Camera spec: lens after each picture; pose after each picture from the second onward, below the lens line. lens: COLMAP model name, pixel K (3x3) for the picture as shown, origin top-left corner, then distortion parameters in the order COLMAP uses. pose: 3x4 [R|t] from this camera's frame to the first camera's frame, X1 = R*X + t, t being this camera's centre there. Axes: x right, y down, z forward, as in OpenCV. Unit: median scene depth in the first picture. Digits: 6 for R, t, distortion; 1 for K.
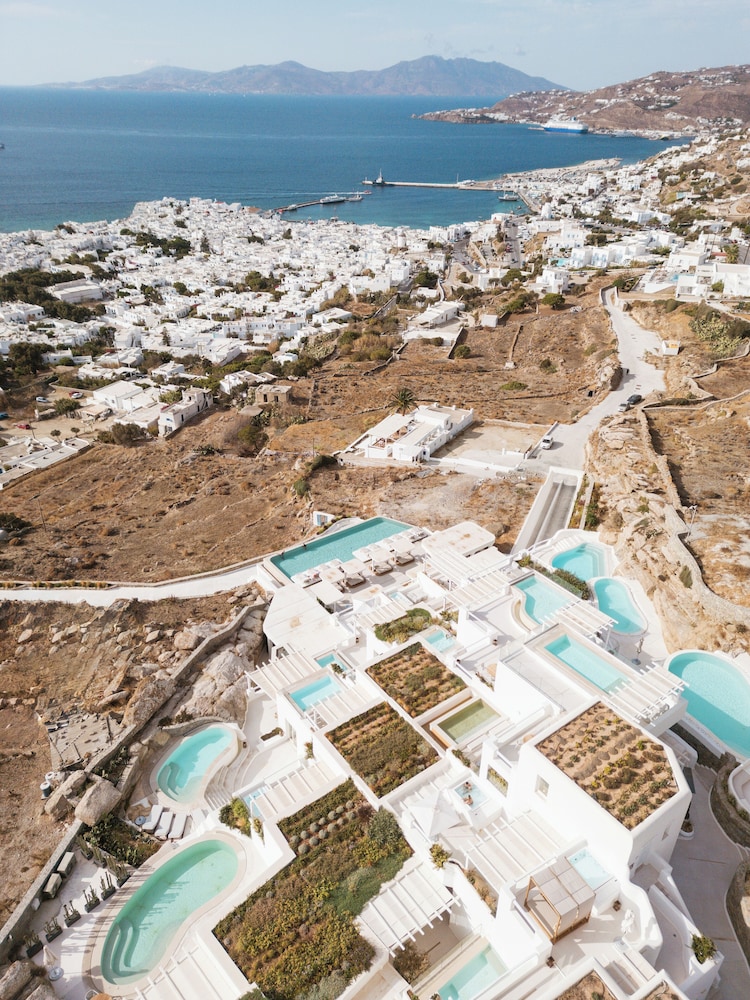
lens RADIAL K [[674.4, 0, 375.0], [0, 674.4, 500.0], [0, 0, 1]] dist [0.077912, -0.049416]
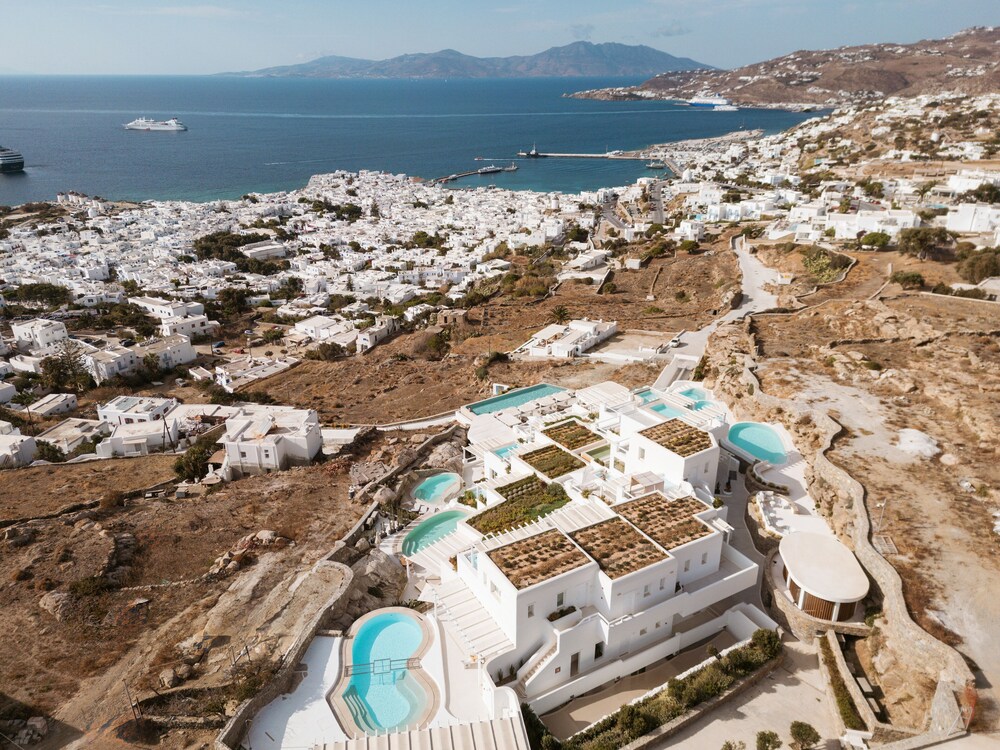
lens RADIAL K [[685.0, 0, 500.0], [0, 685.0, 375.0], [0, 0, 1]] dist [0.075982, -0.051071]
pose [[0.999165, -0.001707, -0.040821, -0.007590], [-0.003443, 0.992054, -0.125763, 0.054971], [0.040711, 0.125799, 0.991220, -0.109183]]
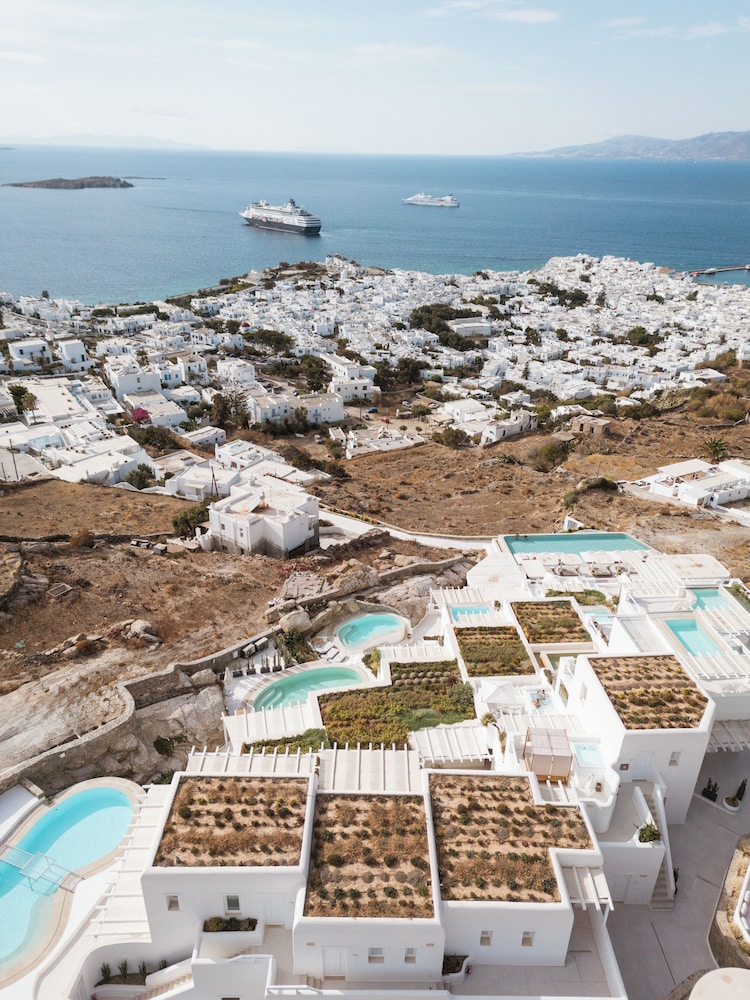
lens RADIAL K [[685.0, 0, 390.7], [0, 685.0, 498.7], [0, 0, 1]] dist [0.075982, -0.051071]
pose [[0.857066, 0.234154, -0.458922, 0.052660], [-0.270480, 0.962624, -0.013984, 0.025864], [0.438495, 0.136114, 0.888367, -0.027873]]
